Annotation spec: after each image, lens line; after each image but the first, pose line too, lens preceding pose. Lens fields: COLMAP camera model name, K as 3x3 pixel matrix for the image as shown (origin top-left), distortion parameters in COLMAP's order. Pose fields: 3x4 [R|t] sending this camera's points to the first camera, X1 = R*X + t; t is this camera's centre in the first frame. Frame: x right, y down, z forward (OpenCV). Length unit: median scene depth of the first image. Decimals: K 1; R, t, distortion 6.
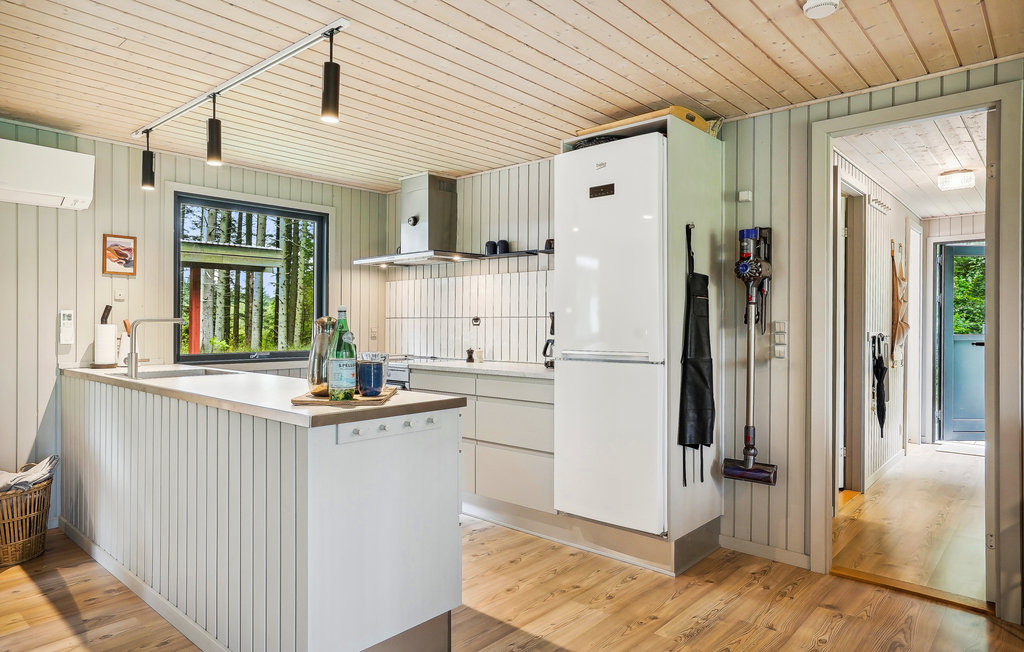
lens RADIAL K [[620.1, 0, 510.6], [0, 620.1, 320.1], [0, 0, 1]] dist [0.004235, 0.002765]
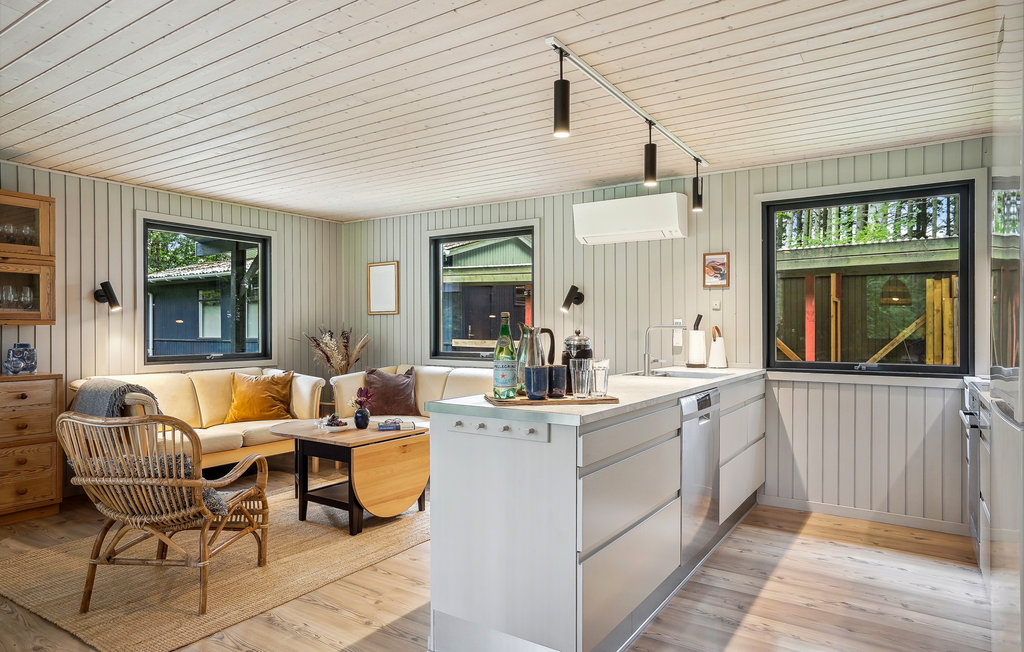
lens RADIAL K [[620.1, 0, 518.2], [0, 620.1, 326.3], [0, 0, 1]] dist [0.004235, 0.002765]
pose [[0.137691, -0.006461, -0.990454, 0.470180], [0.004293, 0.999973, -0.005927, 0.004521], [0.990466, -0.003436, 0.137715, 0.499297]]
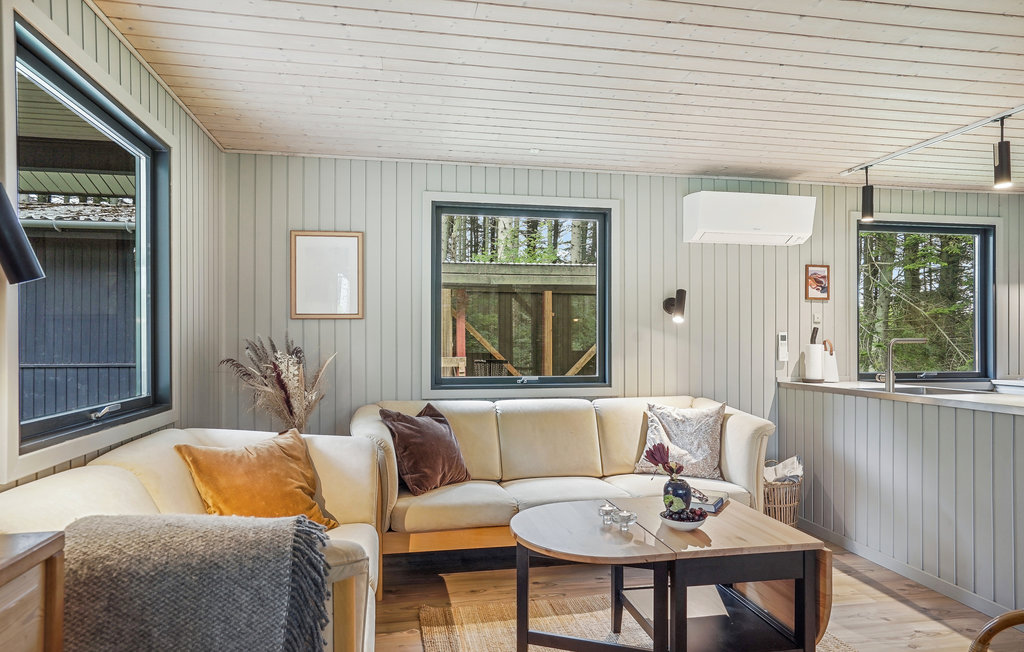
lens RADIAL K [[620.1, 0, 510.3], [0, 620.1, 333.4], [0, 0, 1]] dist [0.004235, 0.002765]
pose [[0.789121, -0.009707, -0.614161, -0.392743], [0.004558, 0.999940, -0.009949, -0.004019], [0.614221, 0.005051, 0.789118, -0.235331]]
